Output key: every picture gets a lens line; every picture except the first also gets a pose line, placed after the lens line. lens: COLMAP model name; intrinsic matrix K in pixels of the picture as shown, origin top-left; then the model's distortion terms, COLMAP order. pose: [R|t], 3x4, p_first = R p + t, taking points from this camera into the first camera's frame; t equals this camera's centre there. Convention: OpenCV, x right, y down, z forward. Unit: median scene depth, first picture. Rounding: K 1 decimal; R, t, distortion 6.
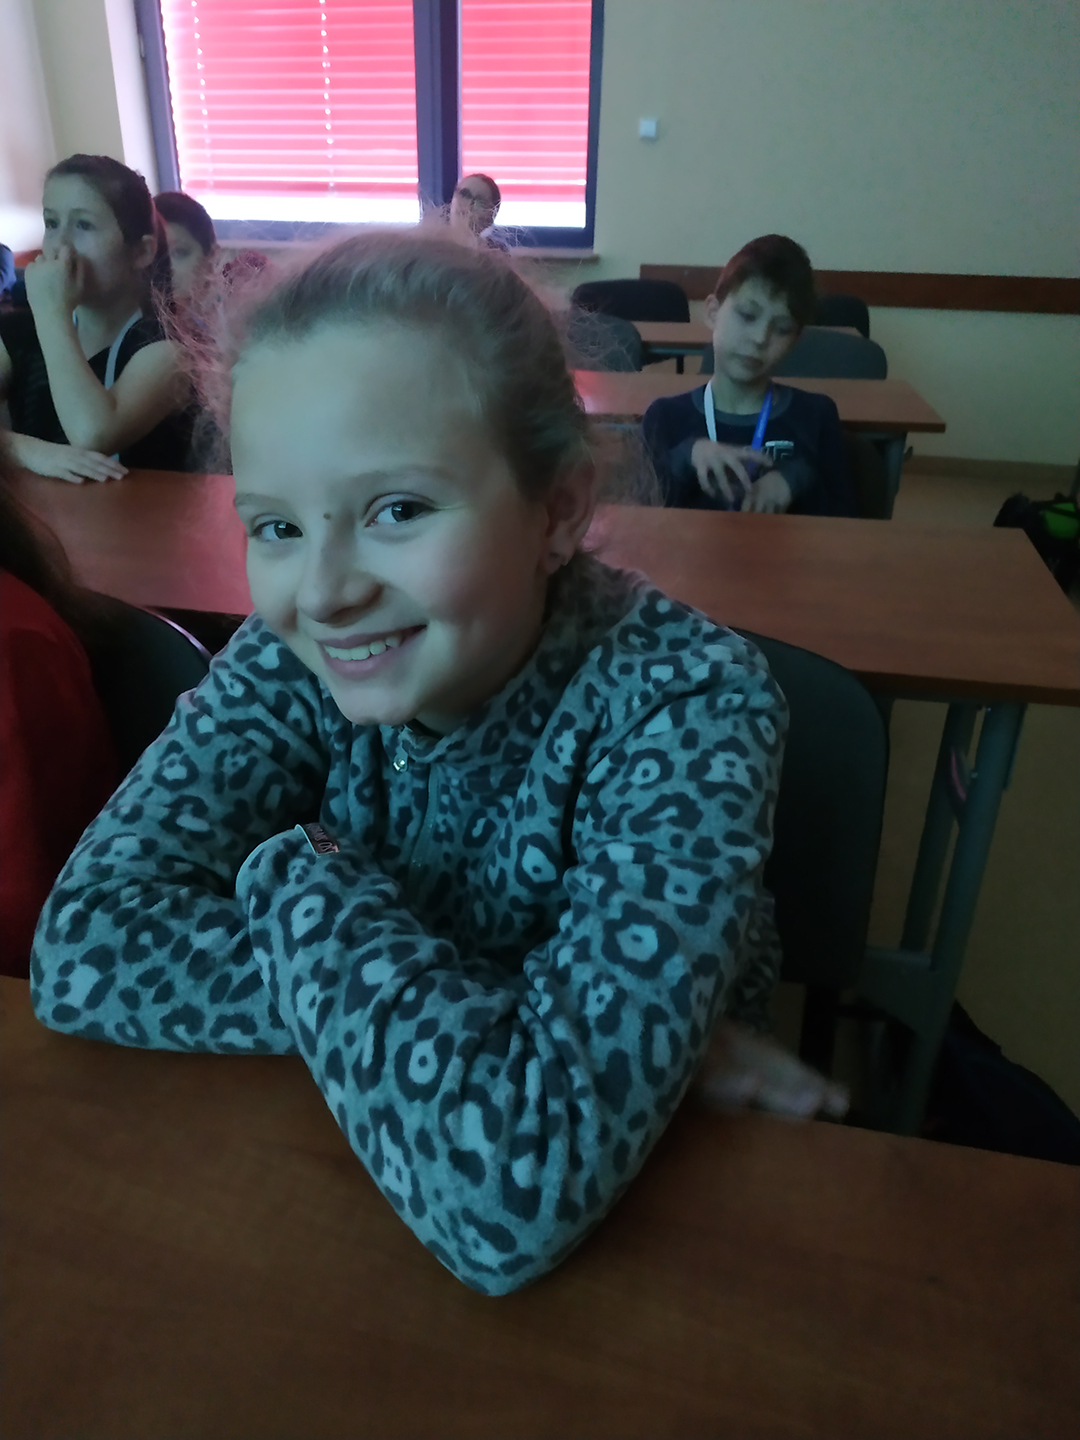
lens RADIAL K [[1054.7, 0, 540.0], [0, 1054.7, 720.0], [0, 0, 1]] dist [-0.008099, -0.004768]
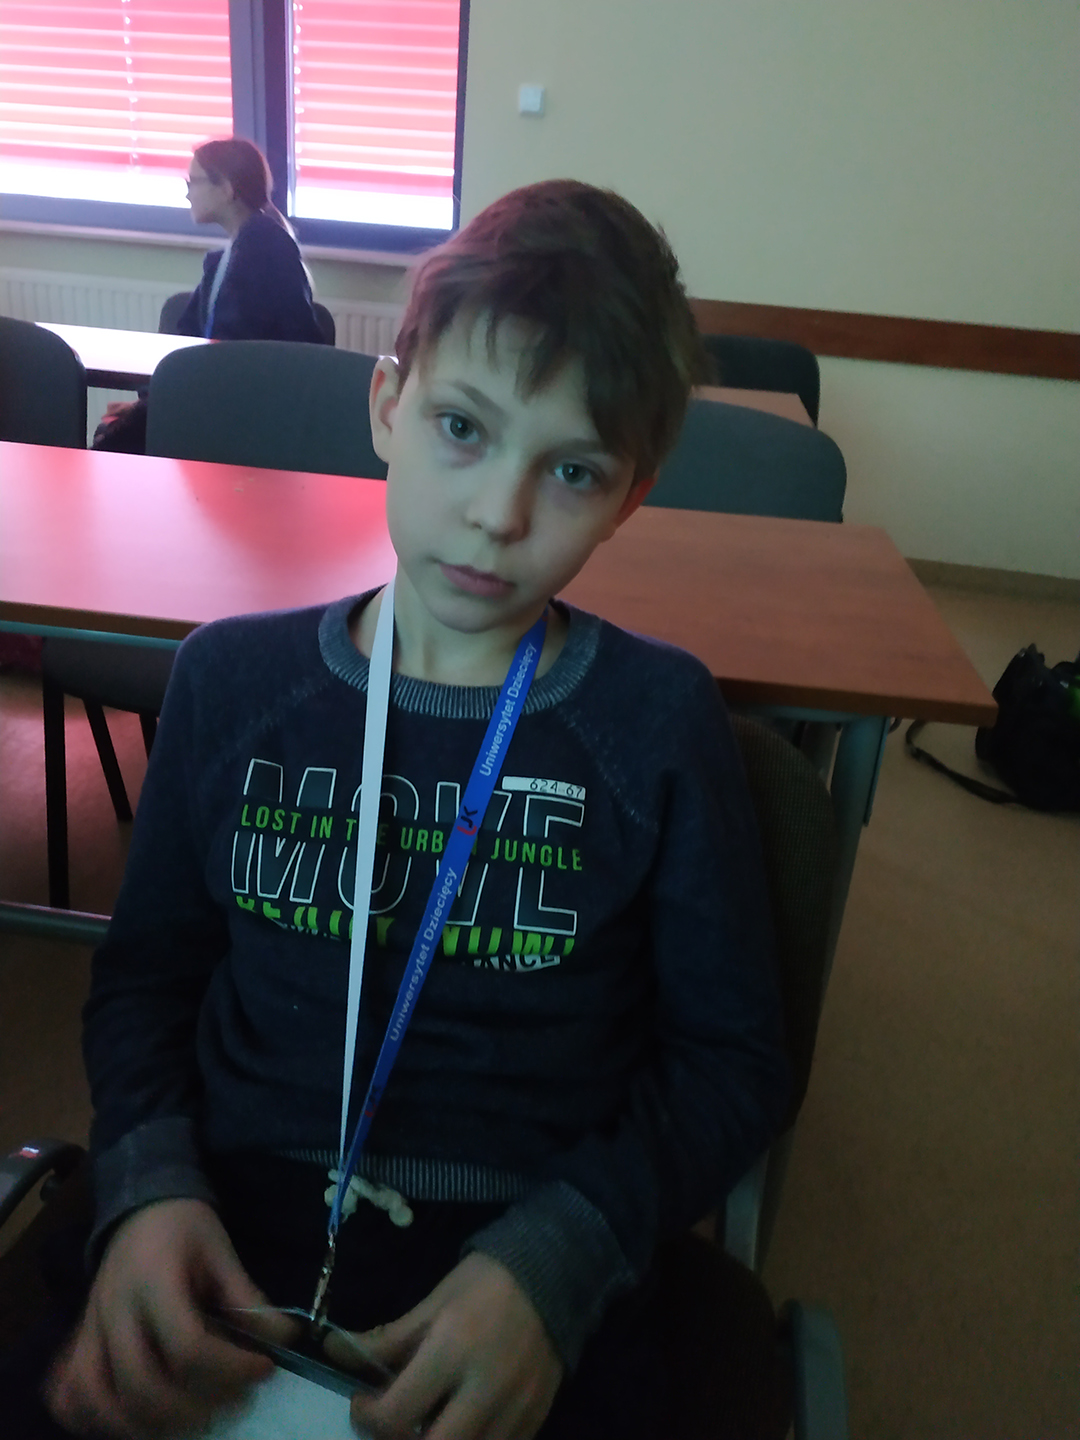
lens RADIAL K [[1080.5, 0, 541.7], [0, 1080.5, 682.1], [0, 0, 1]] dist [0.007738, 0.006526]
pose [[0.997508, 0.042554, 0.056275, 0.192383], [-0.039320, 0.997578, -0.057379, -0.260902], [-0.058581, 0.055023, 0.996765, 0.603777]]
